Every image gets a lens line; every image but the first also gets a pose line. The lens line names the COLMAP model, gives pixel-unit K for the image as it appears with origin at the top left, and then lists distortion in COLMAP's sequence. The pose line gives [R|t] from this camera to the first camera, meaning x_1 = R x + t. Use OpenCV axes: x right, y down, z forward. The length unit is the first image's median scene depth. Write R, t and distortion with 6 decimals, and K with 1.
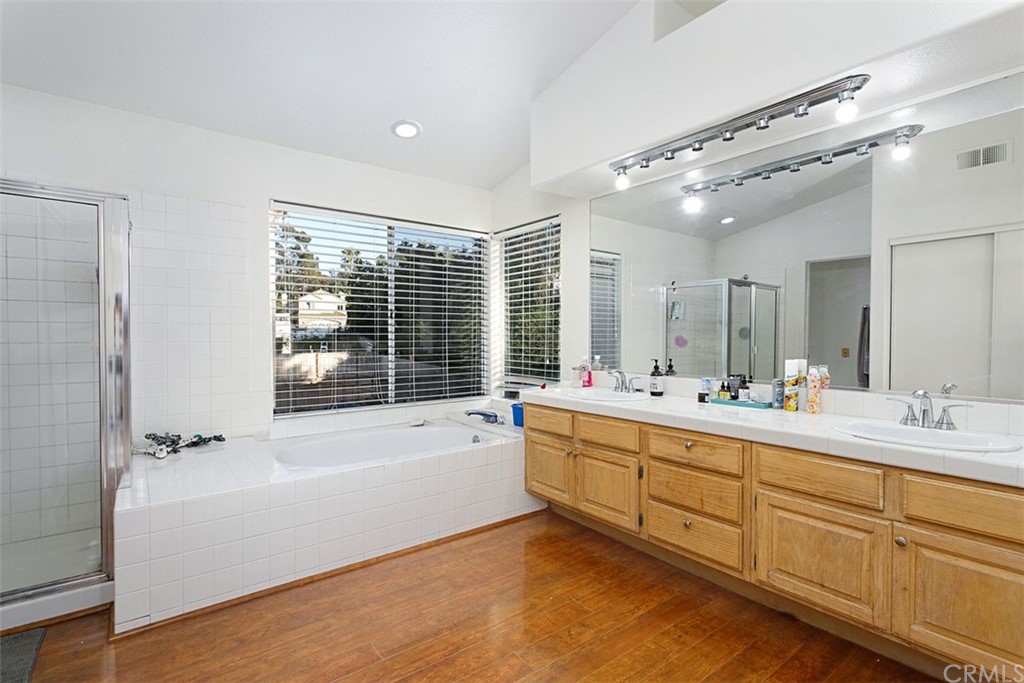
lens RADIAL K [[485.1, 0, 506.3], [0, 485.1, 339.1], [0, 0, 1]] dist [0.001648, 0.000266]
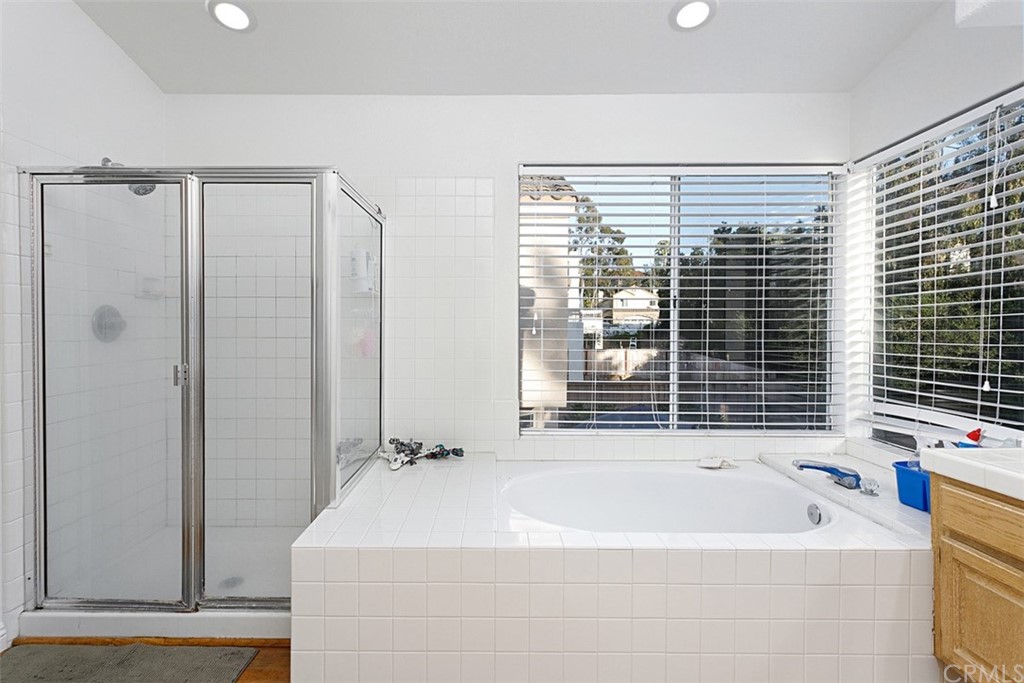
lens RADIAL K [[485.1, 0, 510.3], [0, 485.1, 338.9], [0, 0, 1]] dist [0.001648, 0.000266]
pose [[0.811646, 0.012543, -0.584015, -0.018402], [-0.007937, 0.999914, 0.010445, -0.002671], [0.584095, -0.003842, 0.811676, 0.276746]]
